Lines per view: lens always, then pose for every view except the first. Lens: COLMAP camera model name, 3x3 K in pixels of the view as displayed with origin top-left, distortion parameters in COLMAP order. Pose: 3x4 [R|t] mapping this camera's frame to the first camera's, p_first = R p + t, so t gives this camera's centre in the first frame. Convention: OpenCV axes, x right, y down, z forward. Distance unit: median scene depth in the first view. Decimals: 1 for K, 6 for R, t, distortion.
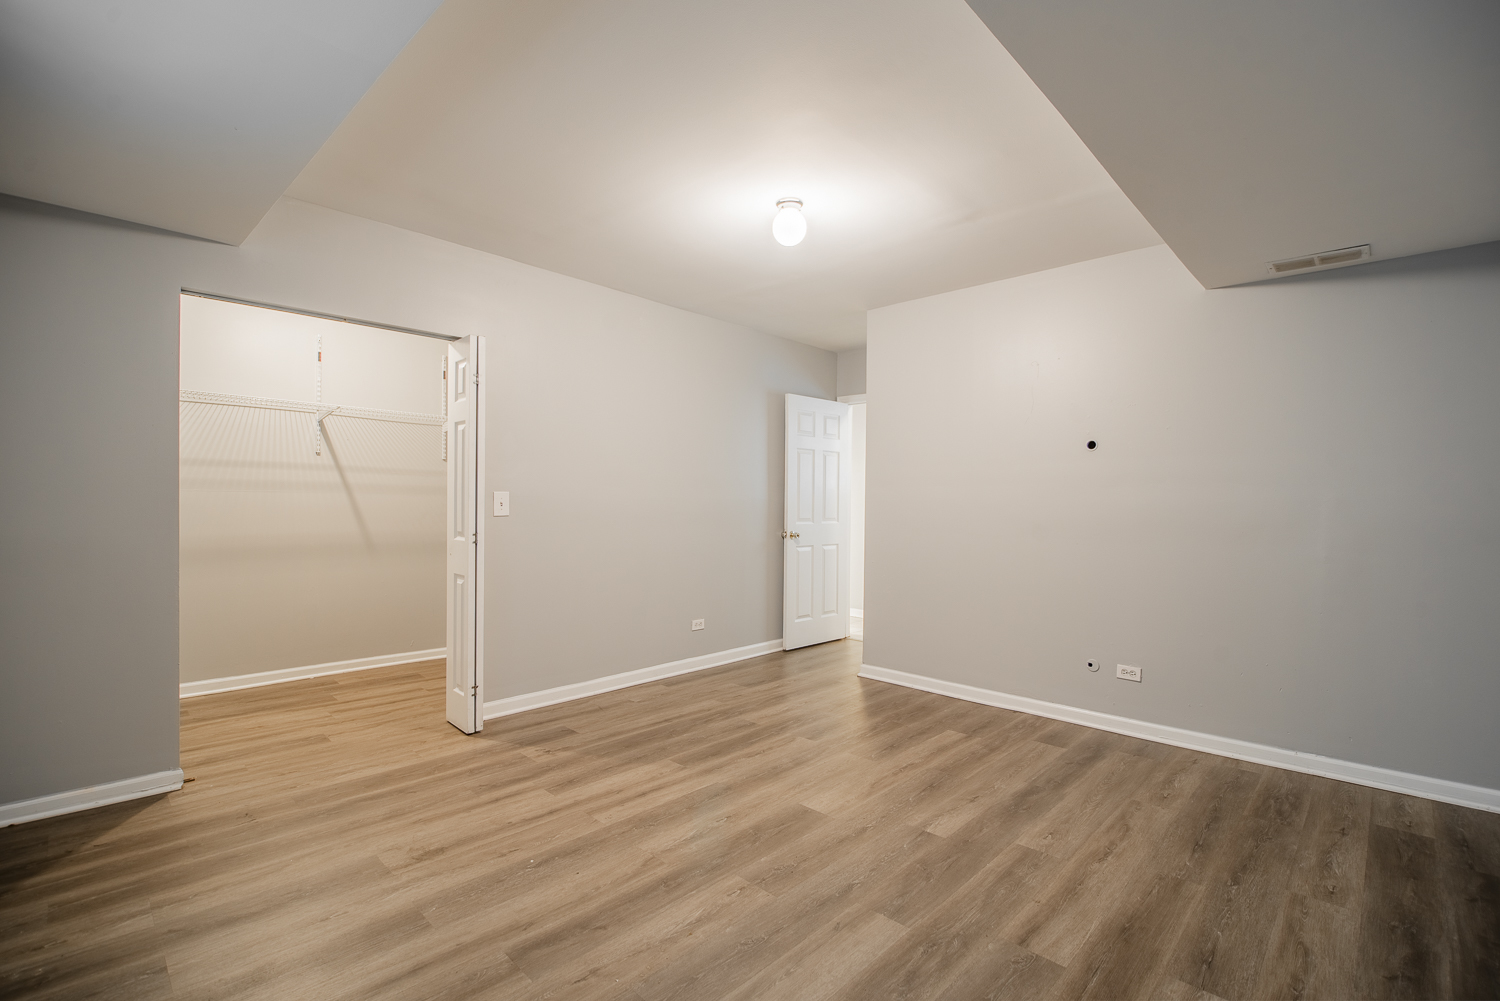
lens RADIAL K [[671.8, 0, 751.7], [0, 671.8, 504.6], [0, 0, 1]] dist [-0.009336, -0.000439]
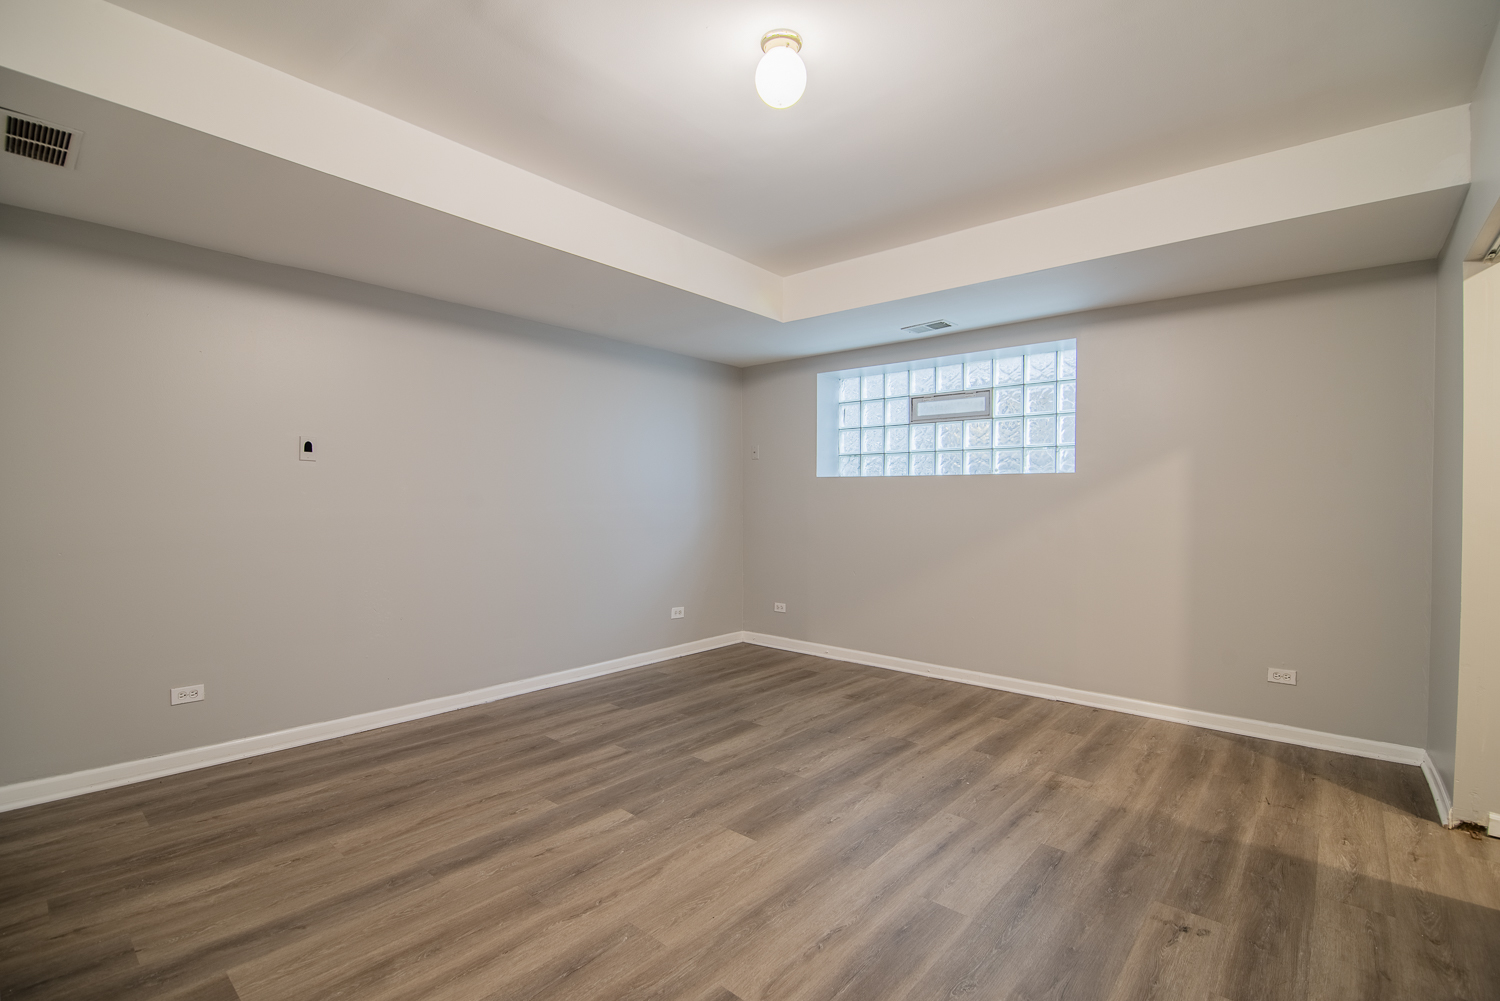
lens RADIAL K [[671.8, 0, 747.6], [0, 671.8, 499.1], [0, 0, 1]] dist [-0.009336, -0.000439]
pose [[-0.998725, -0.017264, -0.047446, 0.142528], [-0.017400, 0.999846, 0.002442, -0.001579], [0.047396, 0.003265, -0.998871, 2.027098]]
